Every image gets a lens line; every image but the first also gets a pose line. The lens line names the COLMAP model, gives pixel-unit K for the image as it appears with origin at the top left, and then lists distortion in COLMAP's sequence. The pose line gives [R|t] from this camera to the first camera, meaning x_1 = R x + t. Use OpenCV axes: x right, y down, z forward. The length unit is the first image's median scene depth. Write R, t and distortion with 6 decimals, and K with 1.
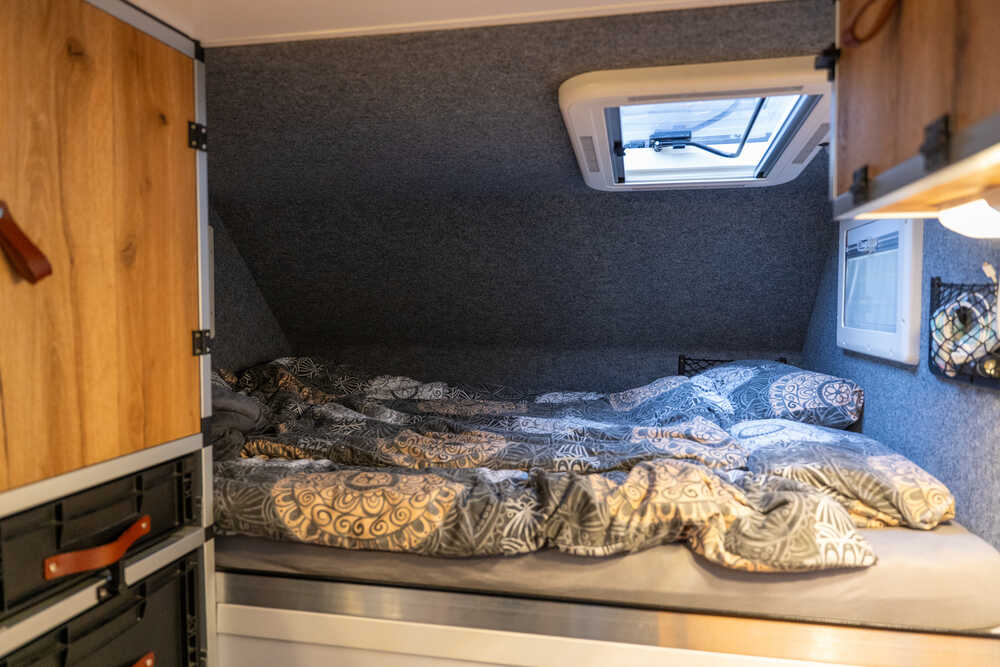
lens RADIAL K [[700.4, 0, 500.5], [0, 700.4, 339.2], [0, 0, 1]] dist [-0.001652, -0.014569]
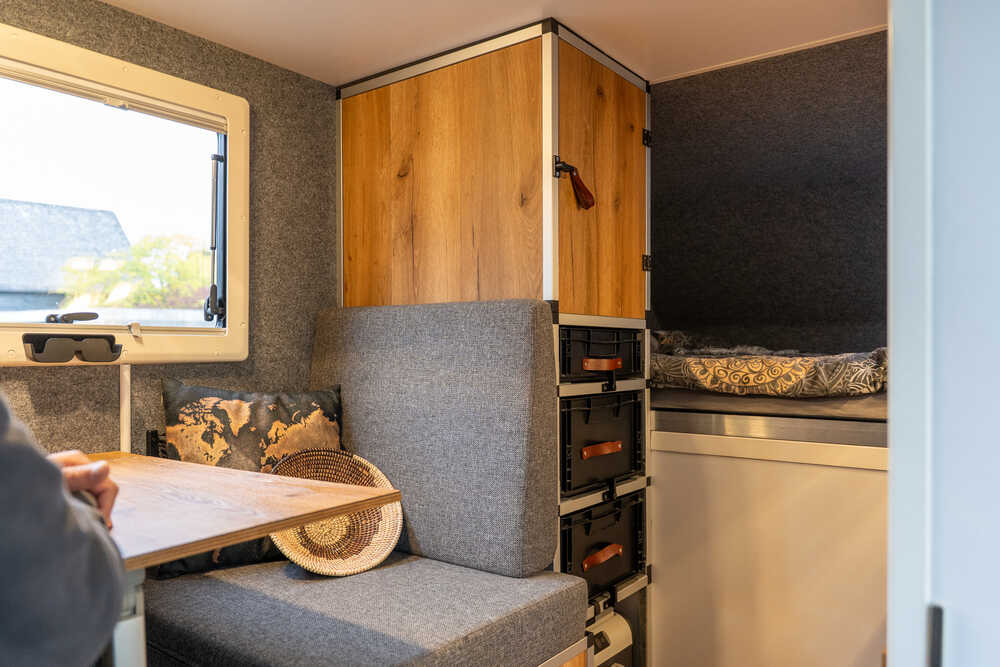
lens RADIAL K [[700.4, 0, 532.0], [0, 700.4, 343.8], [0, 0, 1]] dist [-0.001652, -0.014569]
pose [[0.909798, -0.000050, -0.415051, 0.006271], [-0.019909, 0.998844, -0.043760, 0.267267], [0.414573, 0.048076, 0.908745, -0.579280]]
